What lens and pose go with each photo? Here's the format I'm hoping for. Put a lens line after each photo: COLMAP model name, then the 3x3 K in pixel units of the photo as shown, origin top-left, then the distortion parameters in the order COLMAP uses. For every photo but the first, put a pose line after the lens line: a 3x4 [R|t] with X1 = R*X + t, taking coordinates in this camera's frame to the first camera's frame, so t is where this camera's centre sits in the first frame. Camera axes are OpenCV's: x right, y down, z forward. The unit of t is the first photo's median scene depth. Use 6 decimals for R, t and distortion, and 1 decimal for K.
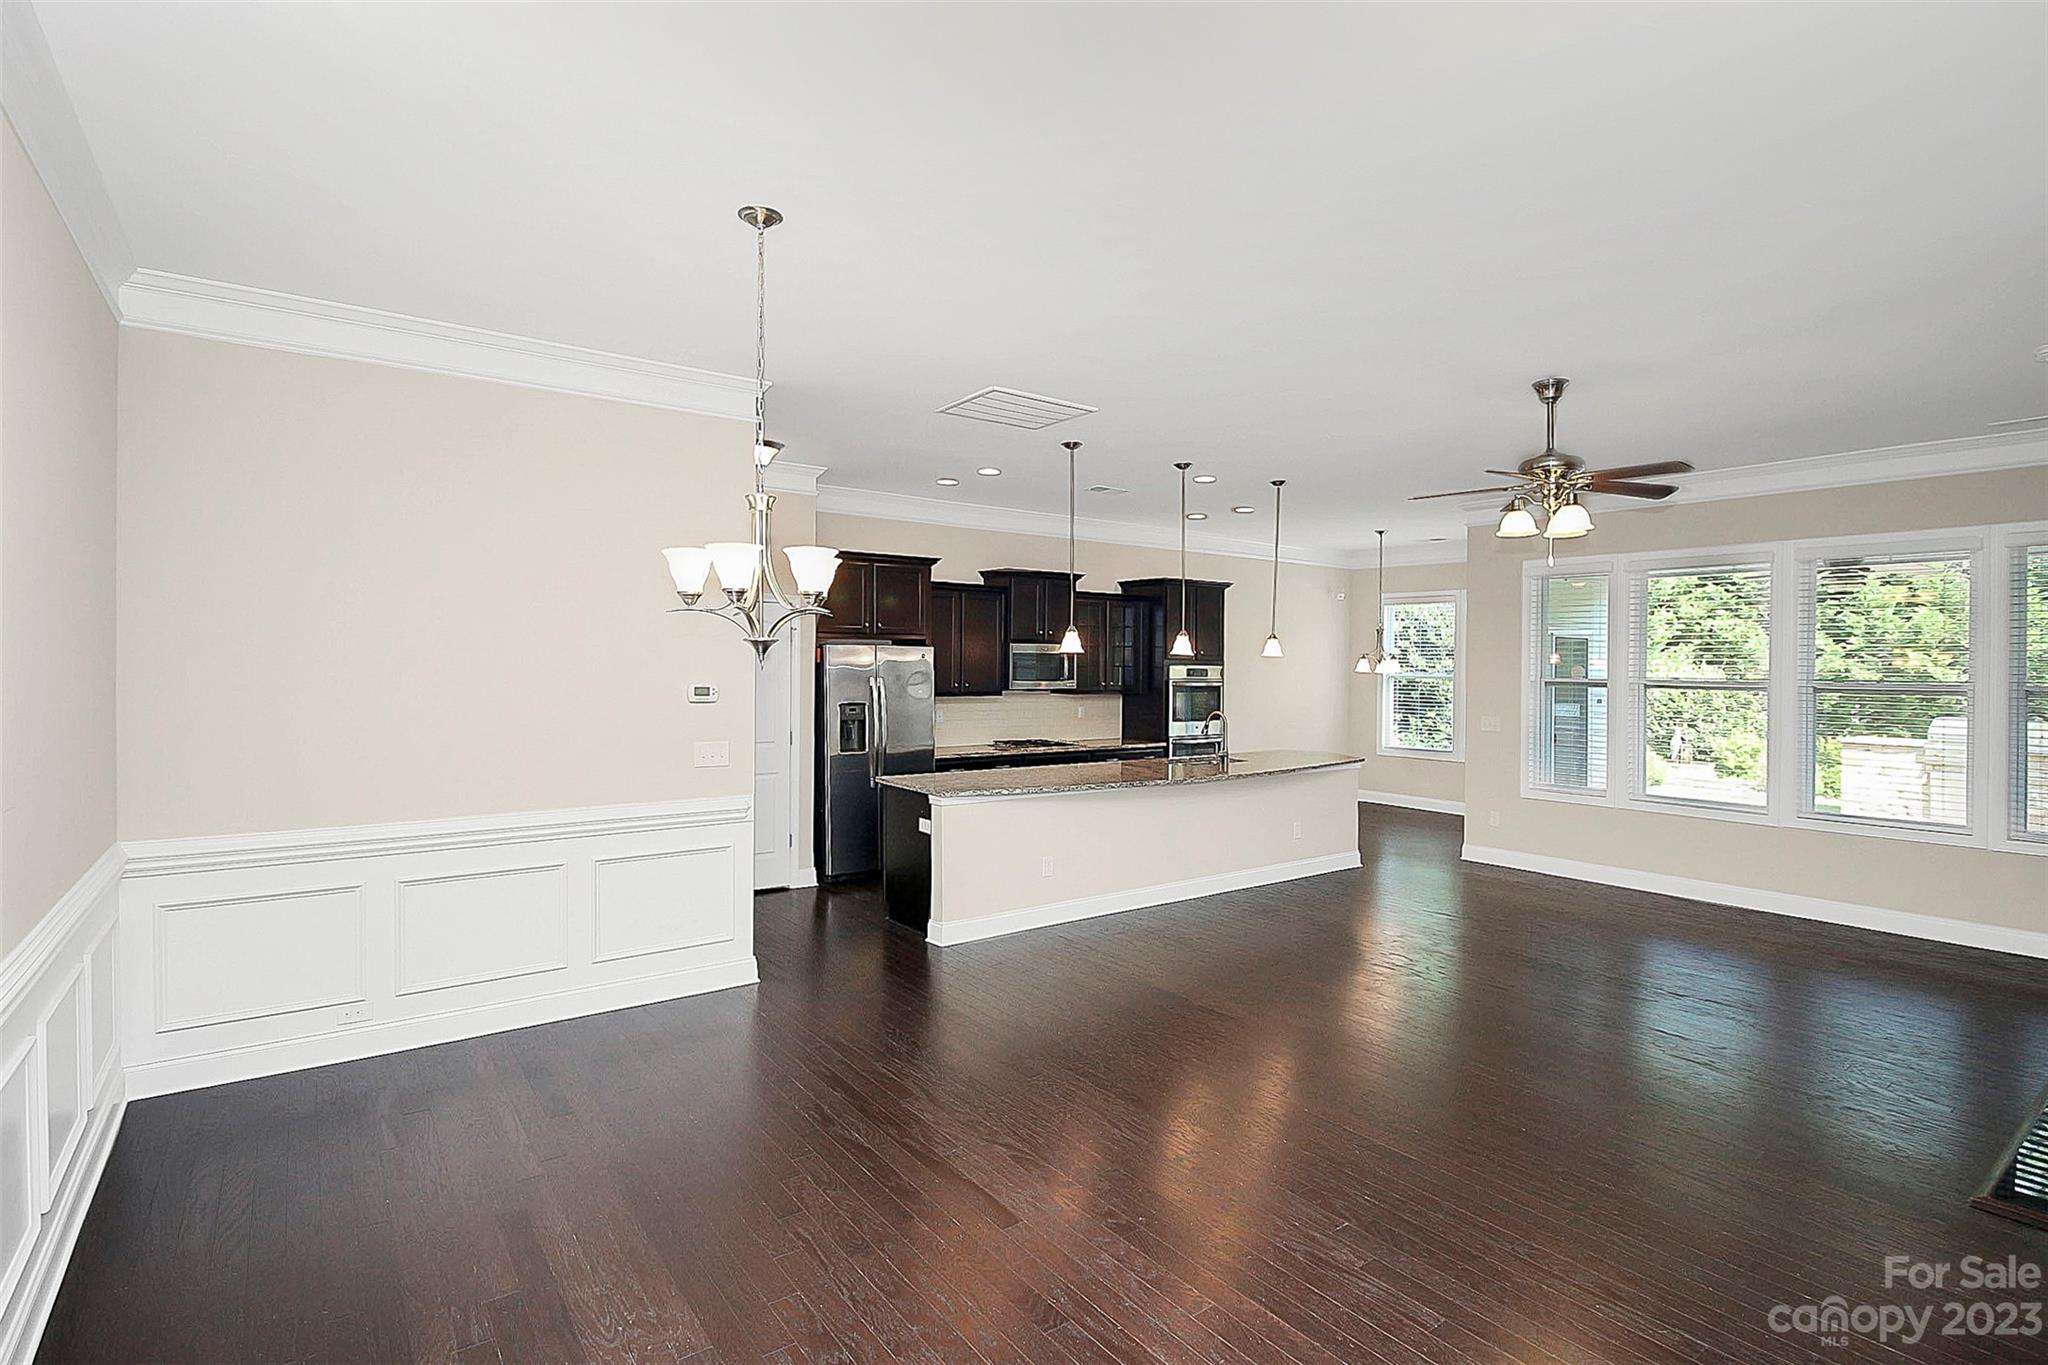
lens RADIAL K [[978.2, 0, 1024.5], [0, 978.2, 665.5], [0, 0, 1]] dist [-0.000610, -0.010037]
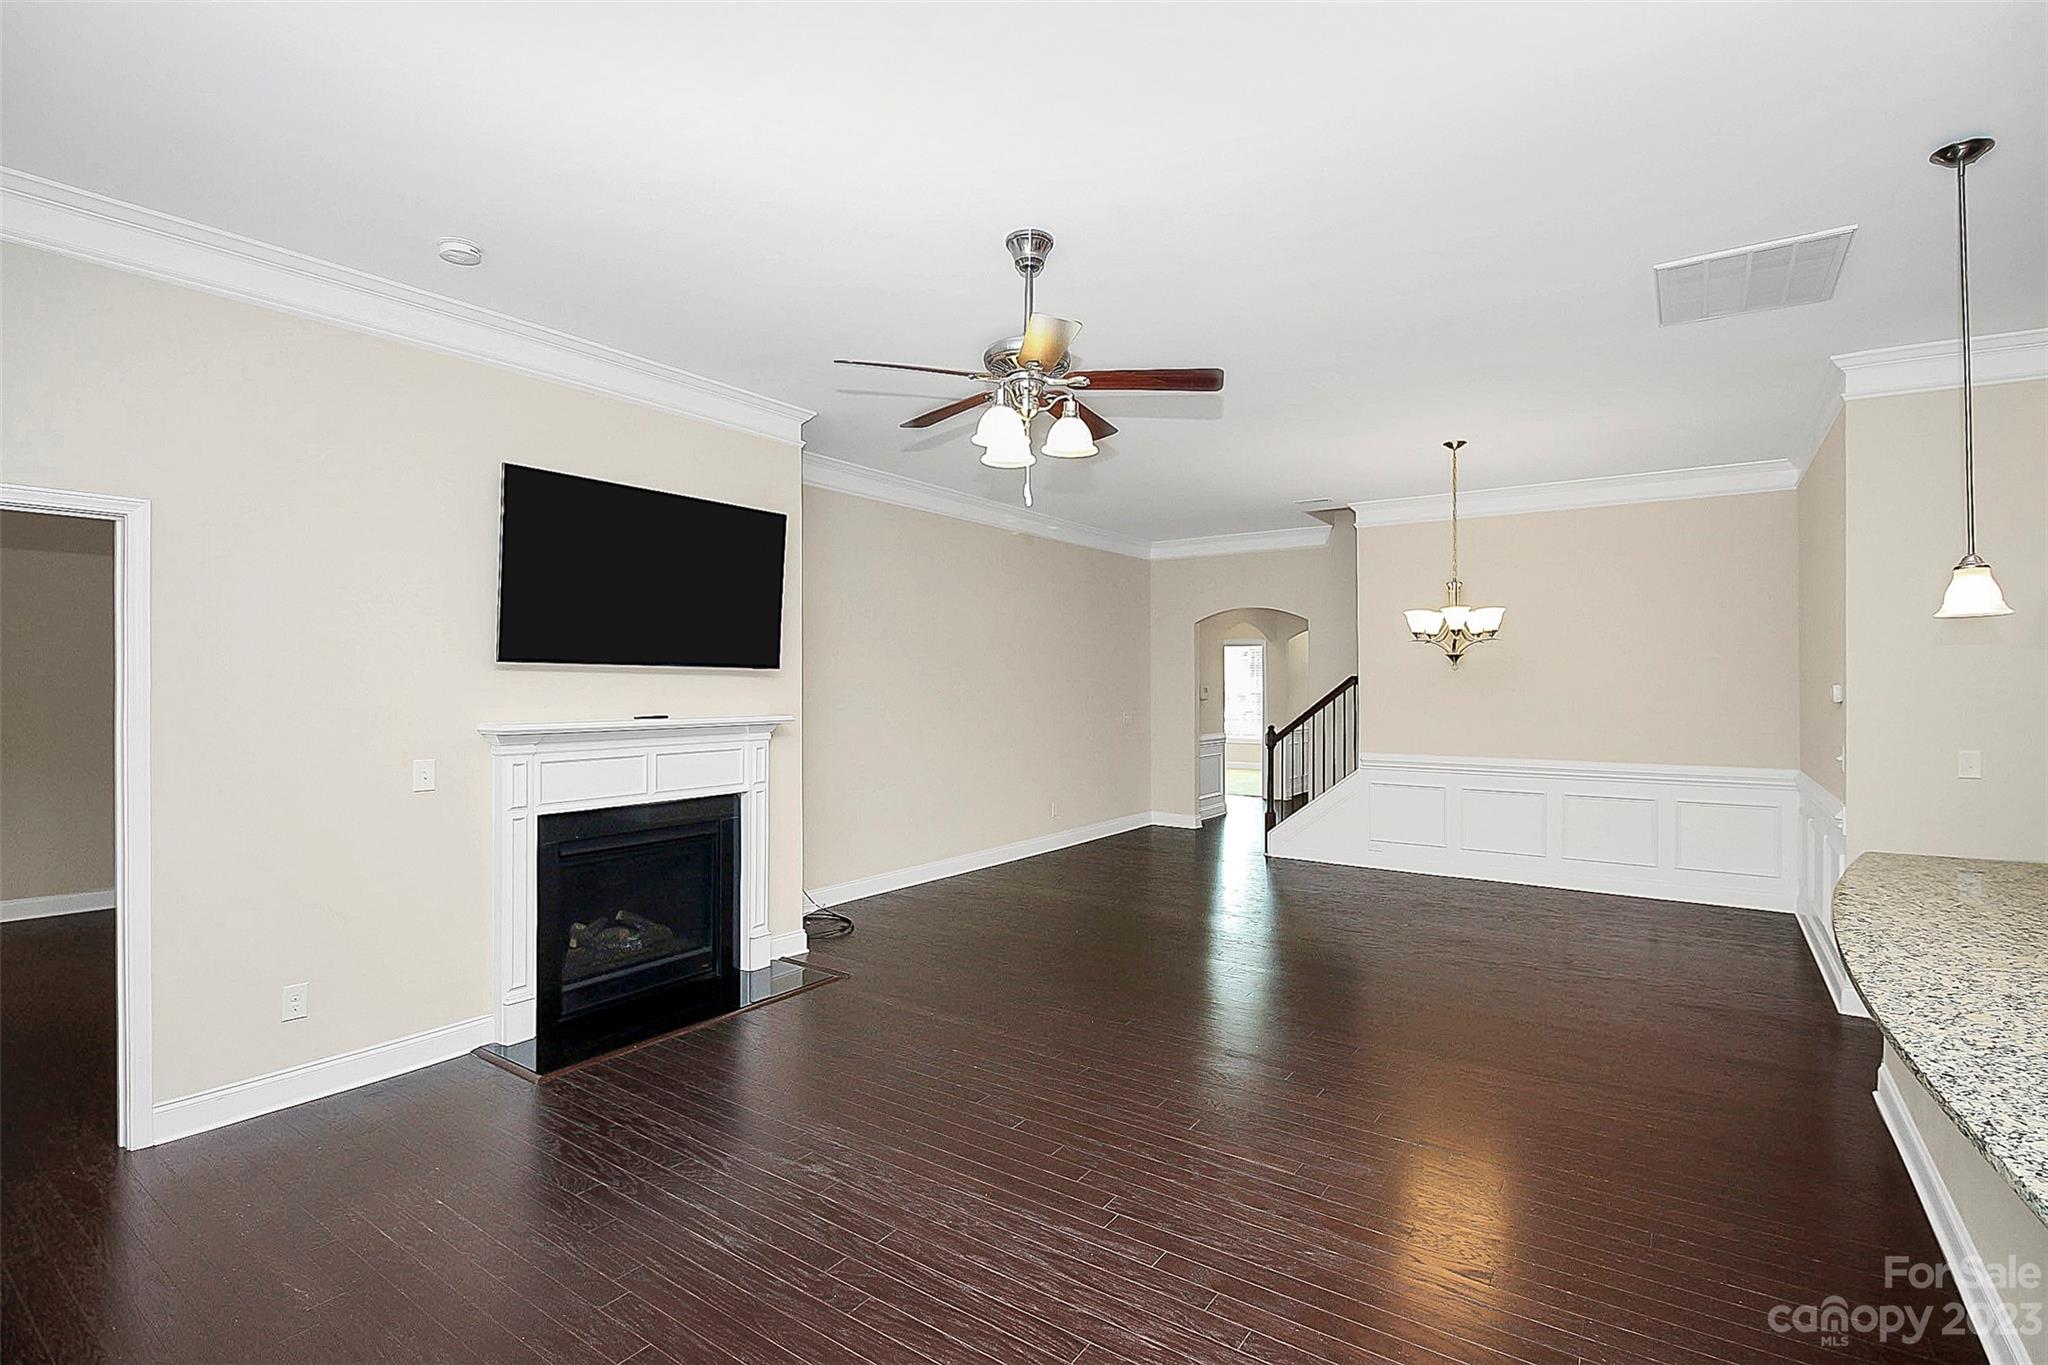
lens RADIAL K [[966.3, 0, 1027.9], [0, 966.3, 677.6], [0, 0, 1]] dist [-0.000053, 0.000002]
pose [[-0.950794, -0.017063, -0.309355, 0.438156], [-0.016612, 0.999854, -0.004091, 0.016644], [0.309380, 0.001249, -0.950938, 0.968474]]
